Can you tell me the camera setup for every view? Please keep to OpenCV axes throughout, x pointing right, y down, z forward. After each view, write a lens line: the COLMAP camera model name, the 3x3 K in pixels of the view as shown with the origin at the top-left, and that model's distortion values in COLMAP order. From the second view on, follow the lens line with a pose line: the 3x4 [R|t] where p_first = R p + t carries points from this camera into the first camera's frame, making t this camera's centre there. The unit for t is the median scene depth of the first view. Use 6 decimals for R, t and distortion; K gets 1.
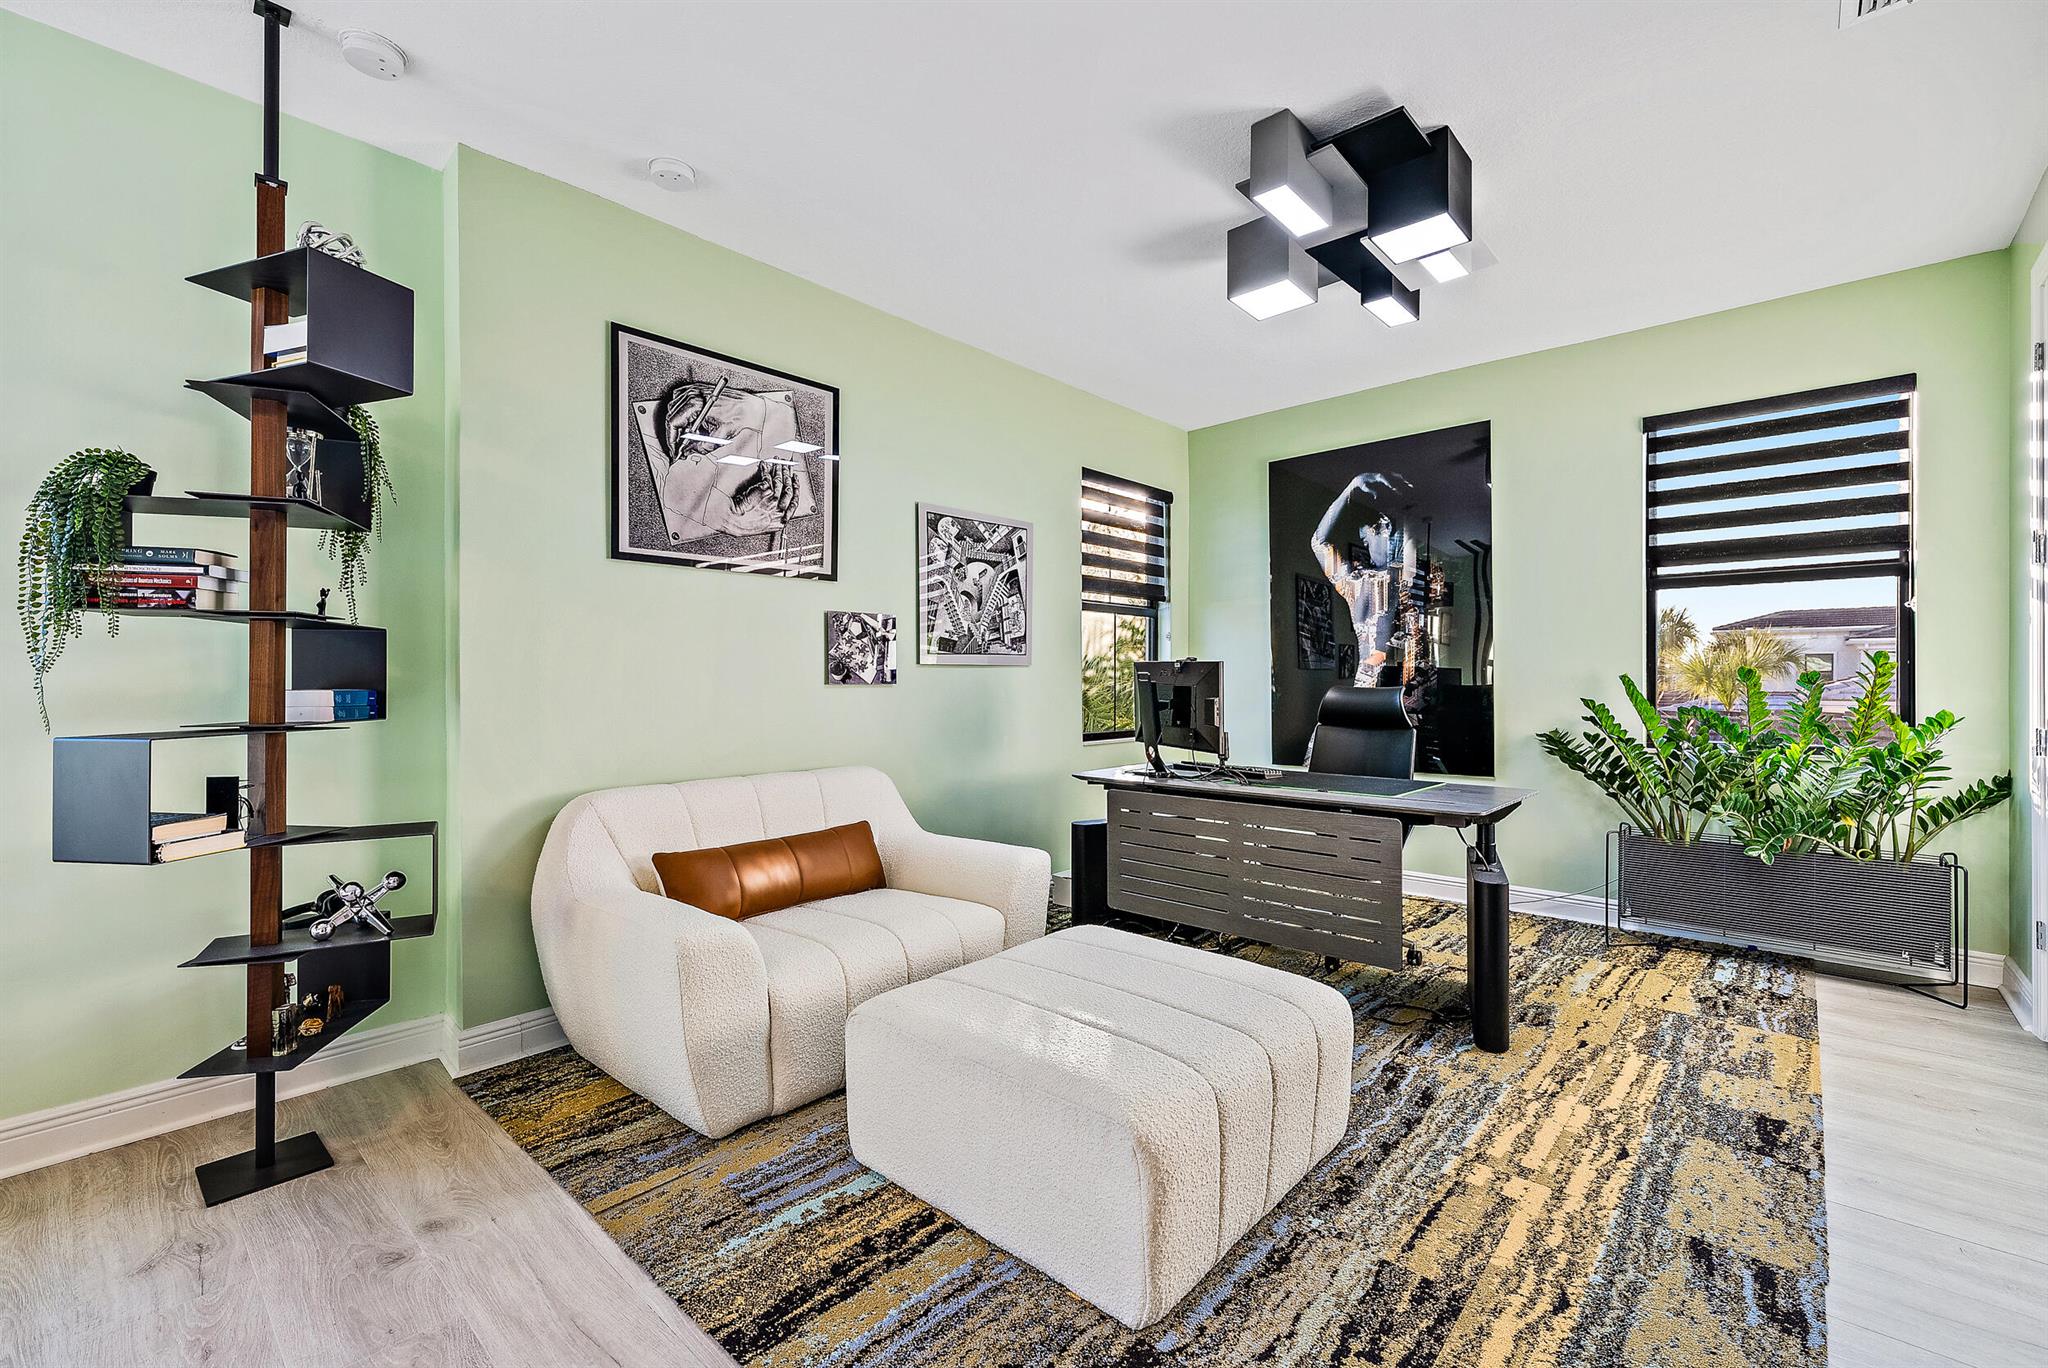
lens RADIAL K [[883.3, 0, 1031.0], [0, 883.3, 675.3], [0, 0, 1]] dist [-0.002509, -0.000145]
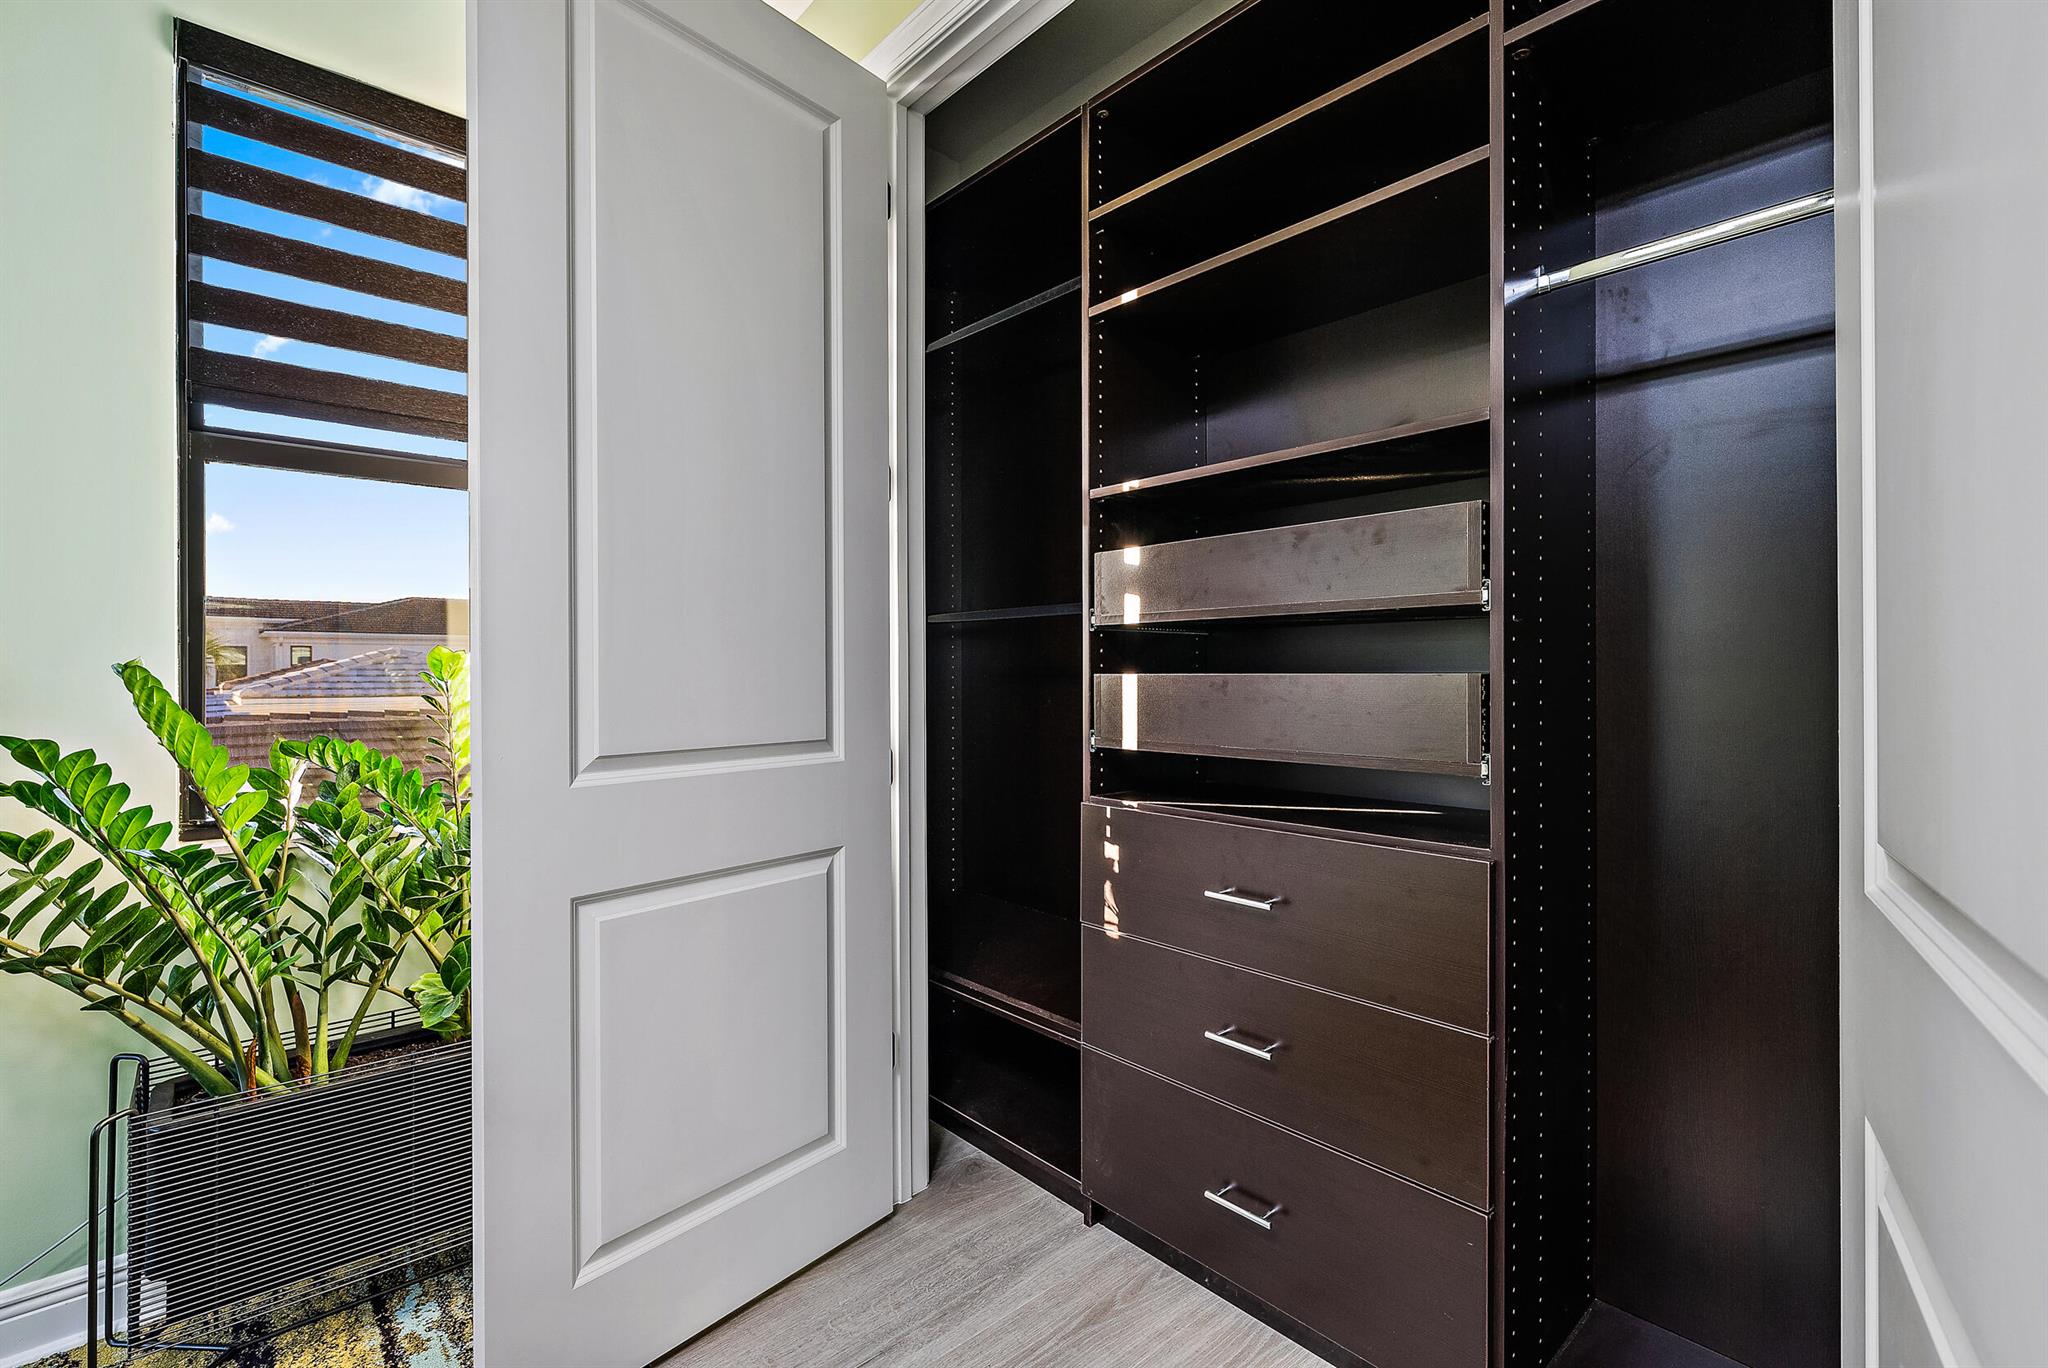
lens RADIAL K [[925.8, 0, 1031.8], [0, 925.8, 672.7], [0, 0, 1]] dist [-0.005138, 0.000644]
pose [[0.103656, -0.001780, 0.994612, 0.325435], [0.000867, 0.999998, 0.001699, 0.003467], [-0.994613, 0.000687, 0.103658, 0.580418]]
